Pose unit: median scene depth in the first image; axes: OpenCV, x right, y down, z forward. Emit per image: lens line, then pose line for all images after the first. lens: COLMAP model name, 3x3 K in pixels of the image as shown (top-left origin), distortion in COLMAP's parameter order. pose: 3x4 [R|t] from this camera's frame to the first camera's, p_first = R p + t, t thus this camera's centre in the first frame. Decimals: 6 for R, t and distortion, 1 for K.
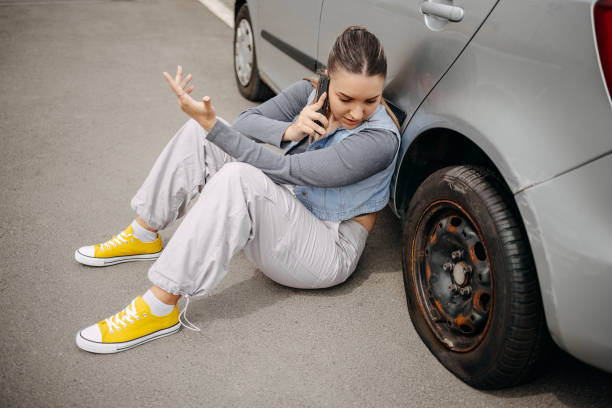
lens RADIAL K [[612.0, 0, 305.4], [0, 612.0, 213.5], [0, 0, 1]] dist [0.001936, 0.000000]
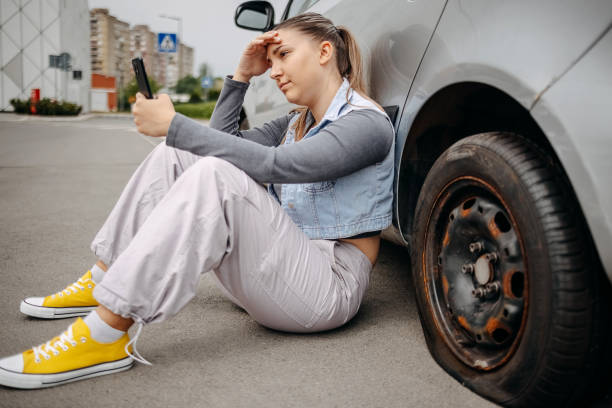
lens RADIAL K [[612.0, 0, 309.2], [0, 612.0, 201.7], [0, 0, 1]] dist [0.001936, 0.000000]
pose [[0.998044, -0.056500, -0.026746, 0.053519], [0.044841, 0.945195, -0.323411, 0.257167], [0.043553, 0.321580, 0.945880, 0.211014]]
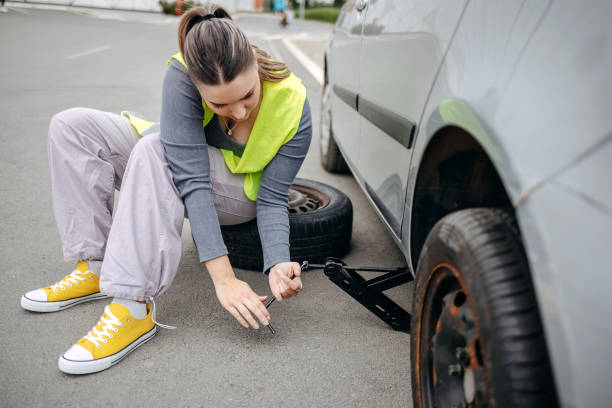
lens RADIAL K [[612.0, 0, 305.4], [0, 612.0, 204.3], [0, 0, 1]] dist [0.001936, 0.000000]
pose [[0.966973, 0.048374, -0.250248, 0.230592], [-0.092715, 0.981321, -0.168564, 0.030171], [0.237419, 0.186199, 0.953395, 0.350441]]
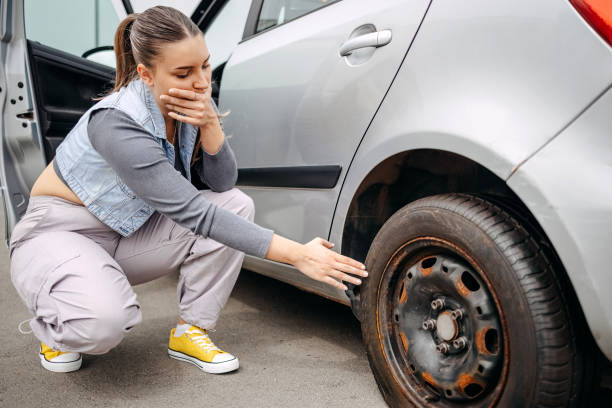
lens RADIAL K [[612.0, 0, 304.4], [0, 612.0, 201.4], [0, 0, 1]] dist [0.001936, 0.000000]
pose [[0.969014, -0.093787, 0.228508, -0.103359], [0.170204, 0.923953, -0.342550, 0.189927], [-0.179004, 0.370829, 0.911287, 0.220094]]
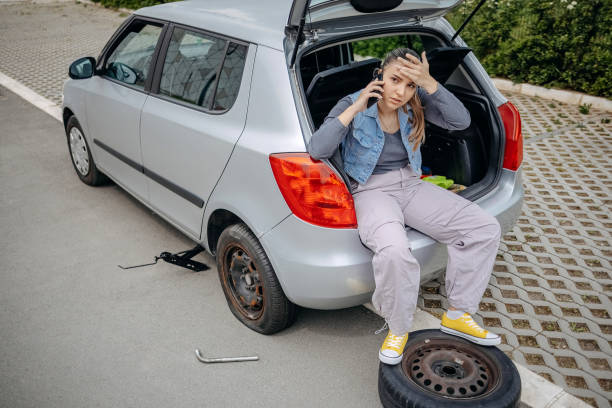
lens RADIAL K [[612.0, 0, 320.8], [0, 612.0, 213.3], [0, 0, 1]] dist [0.001936, 0.000000]
pose [[0.937367, -0.198434, 0.286297, -0.042433], [0.208996, 0.977895, -0.006490, -0.044113], [-0.278681, 0.065918, 0.958119, -0.903695]]
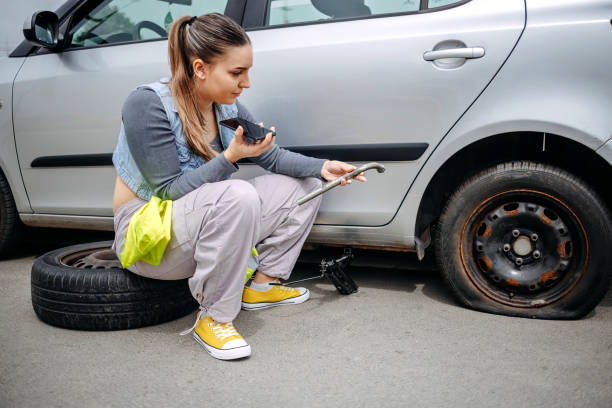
lens RADIAL K [[612.0, 0, 312.7], [0, 612.0, 198.4], [0, 0, 1]] dist [0.001936, 0.000000]
pose [[0.599964, -0.167091, 0.782384, -0.980837], [0.387633, 0.916200, -0.101583, -0.033693], [-0.699846, 0.364224, 0.614456, 0.480348]]
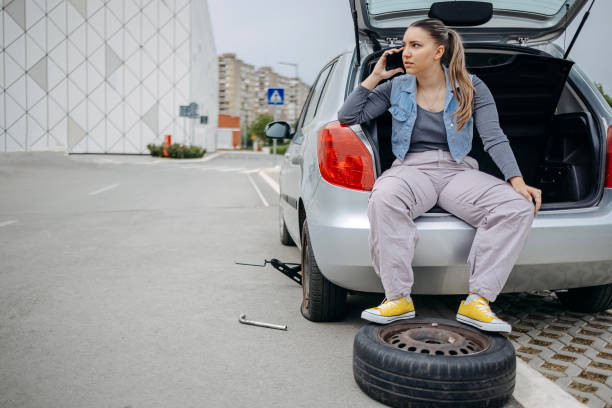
lens RADIAL K [[612.0, 0, 307.7], [0, 612.0, 204.2], [0, 0, 1]] dist [0.001936, 0.000000]
pose [[0.974732, -0.050970, -0.217487, 0.674837], [-0.034628, 0.927373, -0.372532, 0.636929], [0.220679, 0.370649, 0.902175, -0.871903]]
